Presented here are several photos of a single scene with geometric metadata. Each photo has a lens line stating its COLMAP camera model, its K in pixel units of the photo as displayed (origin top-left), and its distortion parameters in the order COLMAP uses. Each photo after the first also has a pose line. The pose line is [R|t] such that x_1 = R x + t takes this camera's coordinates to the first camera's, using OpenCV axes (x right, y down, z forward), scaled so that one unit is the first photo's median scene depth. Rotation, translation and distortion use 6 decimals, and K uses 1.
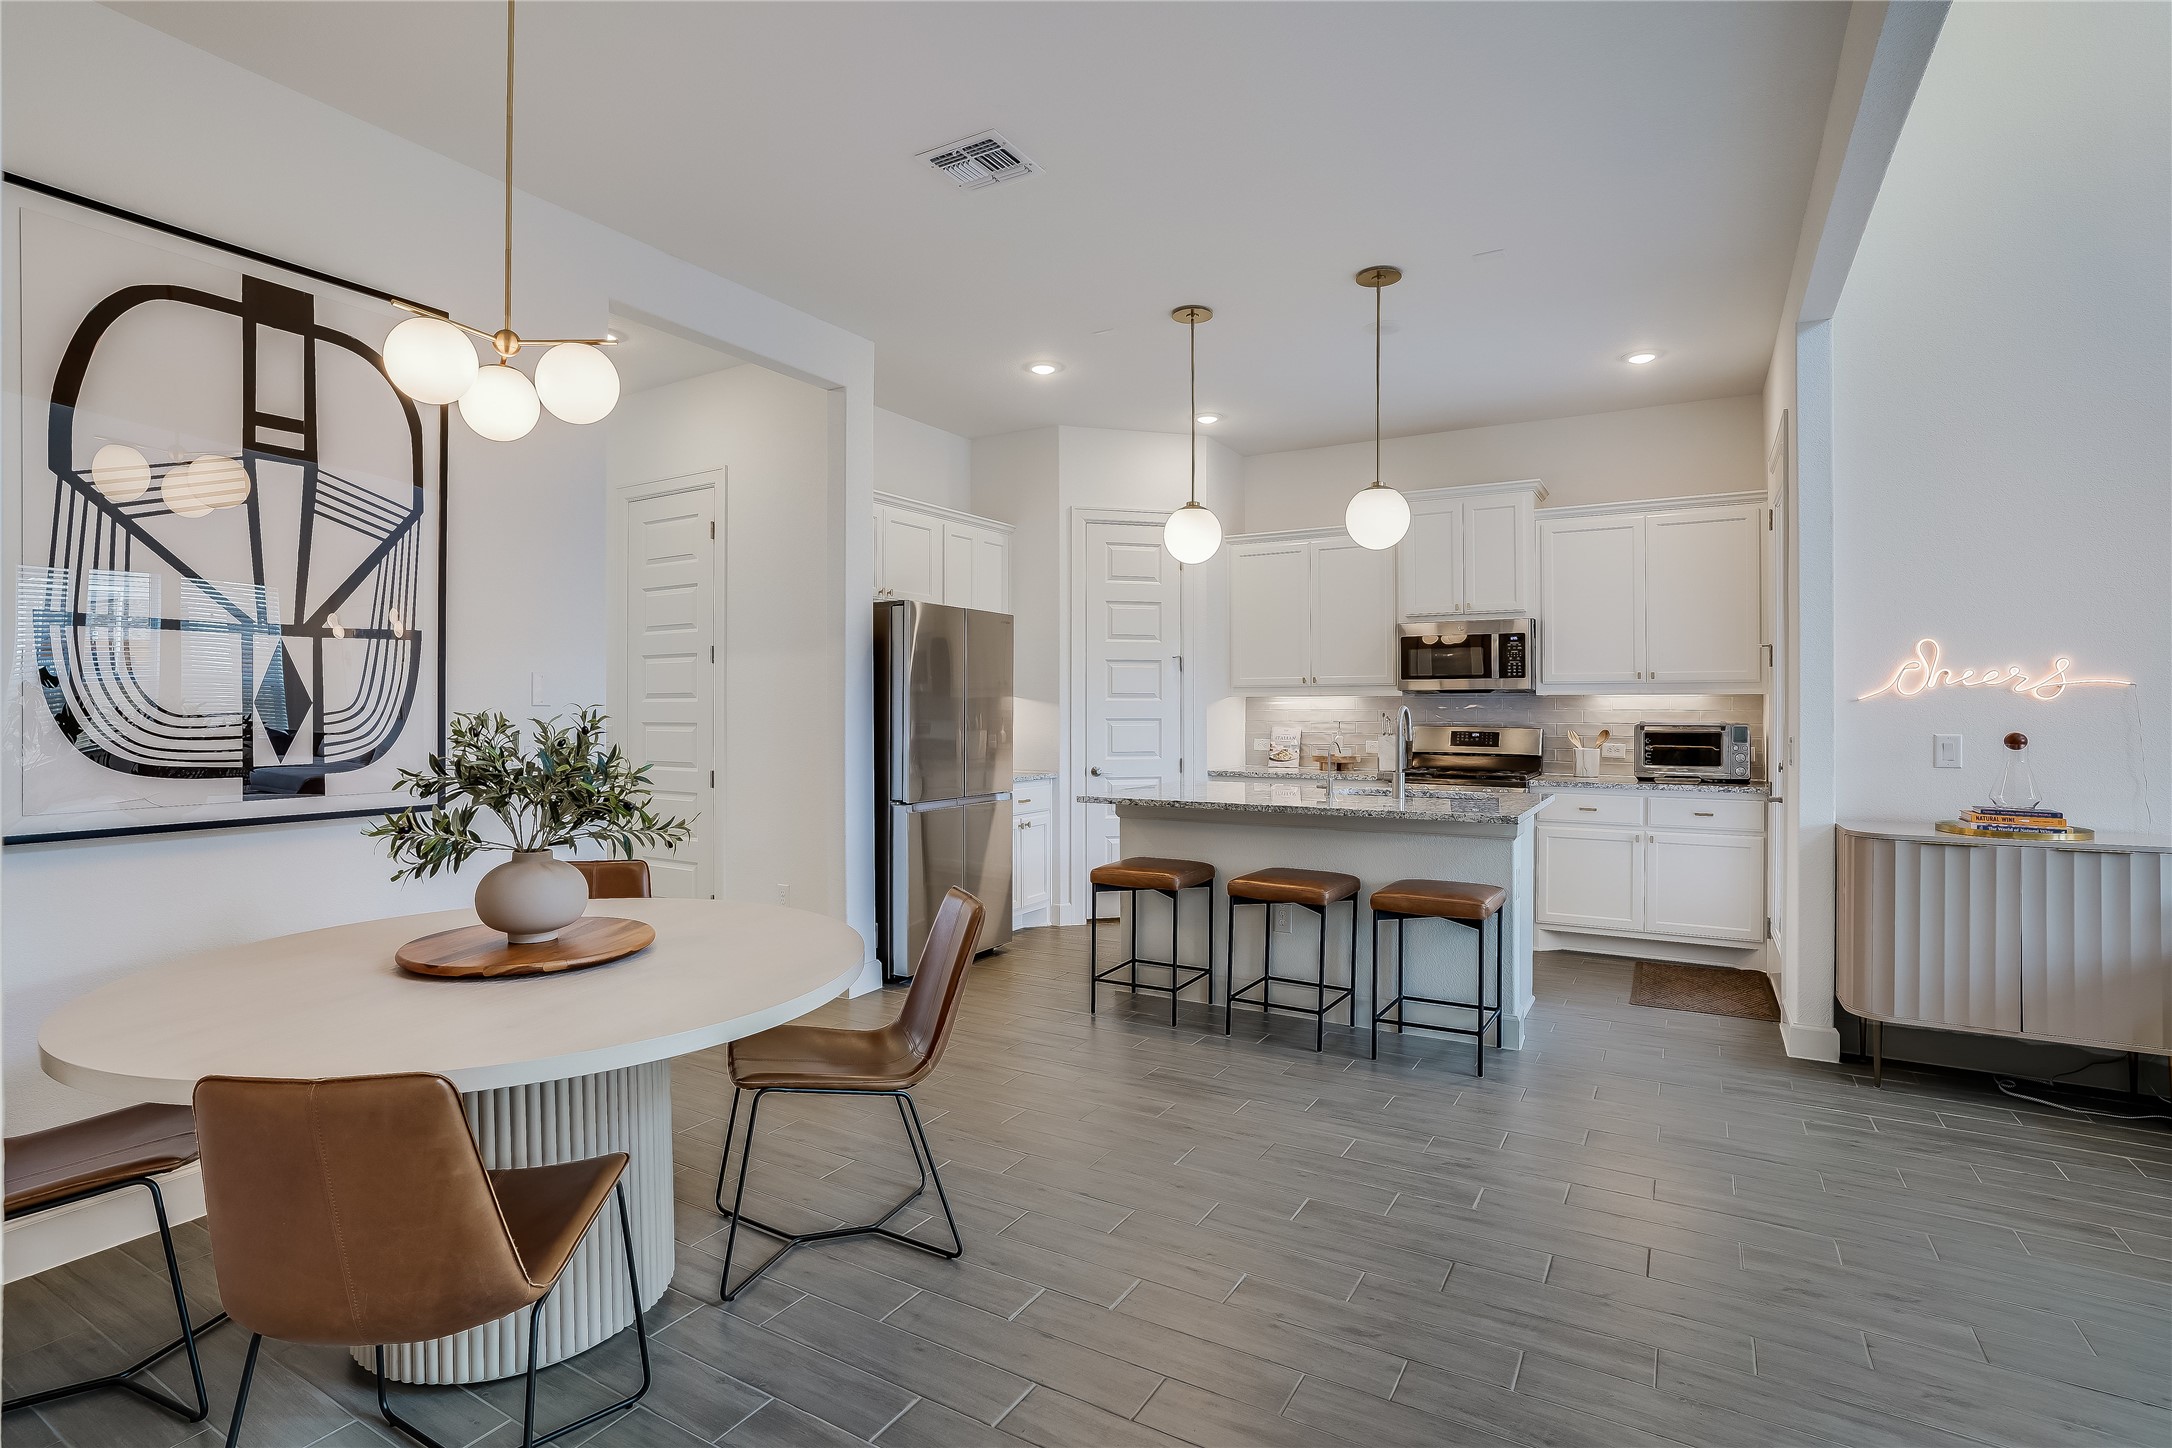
lens RADIAL K [[1059.7, 0, 1079.5], [0, 1059.7, 721.1], [0, 0, 1]] dist [-0.004072, 0.000256]
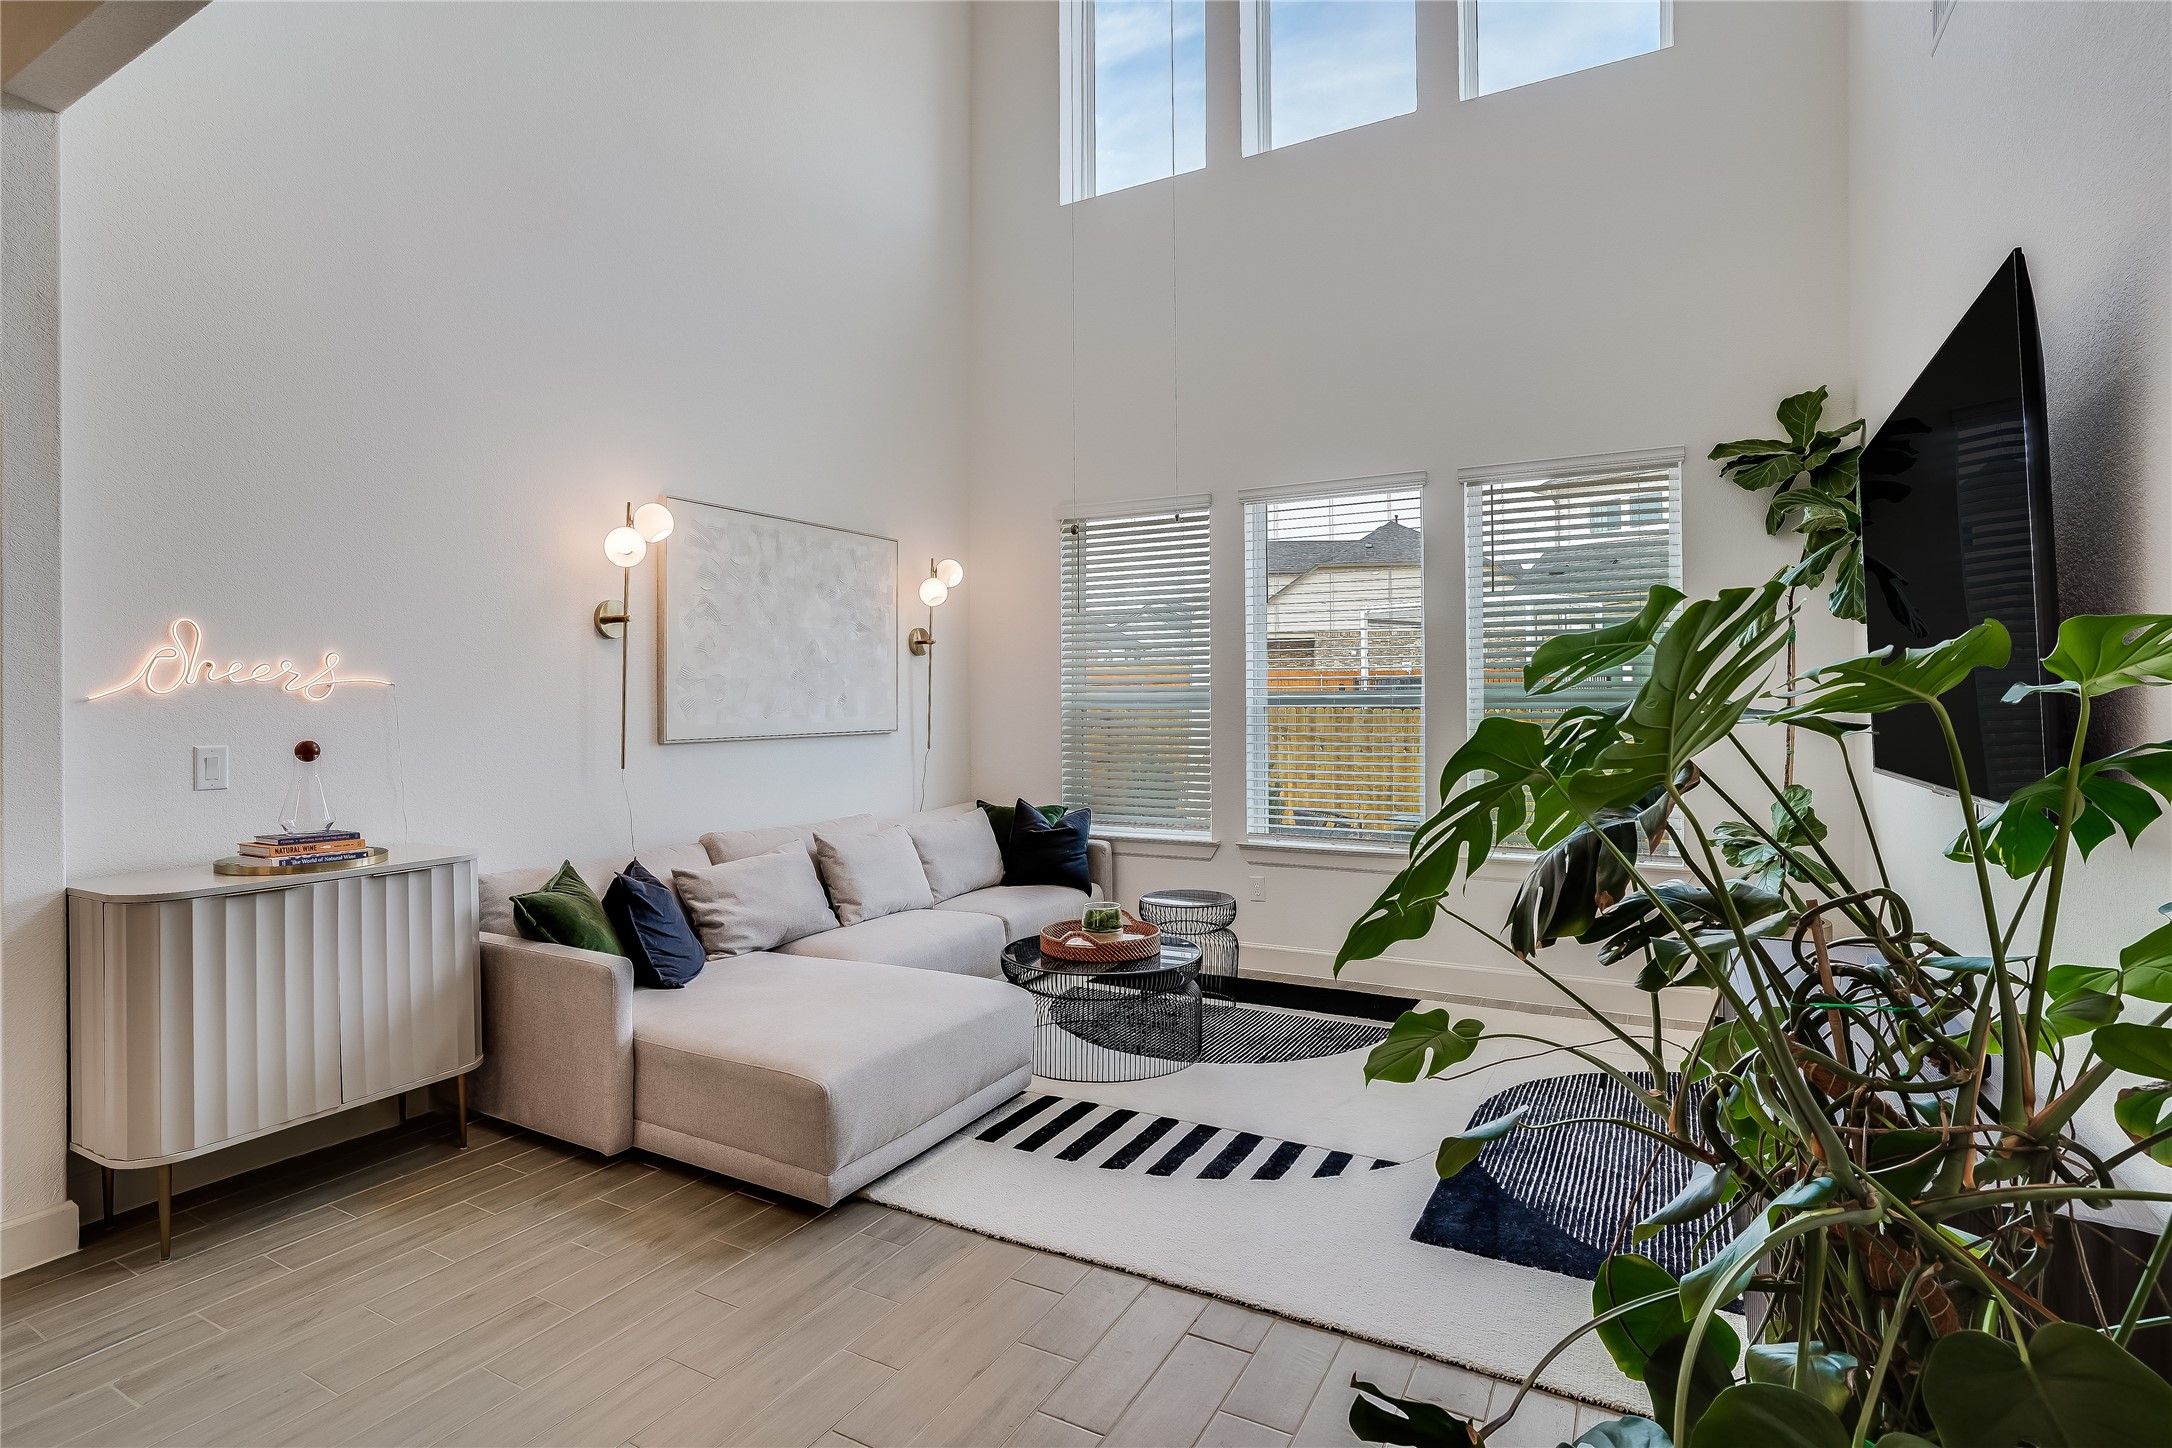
lens RADIAL K [[1059.7, 0, 1080.8], [0, 1059.7, 711.2], [0, 0, 1]] dist [-0.004072, 0.000256]
pose [[-0.000966, -0.006534, 0.999978, 0.063047], [0.011968, 0.999907, 0.006545, -0.010419], [-0.999928, 0.011974, -0.000888, 0.390552]]
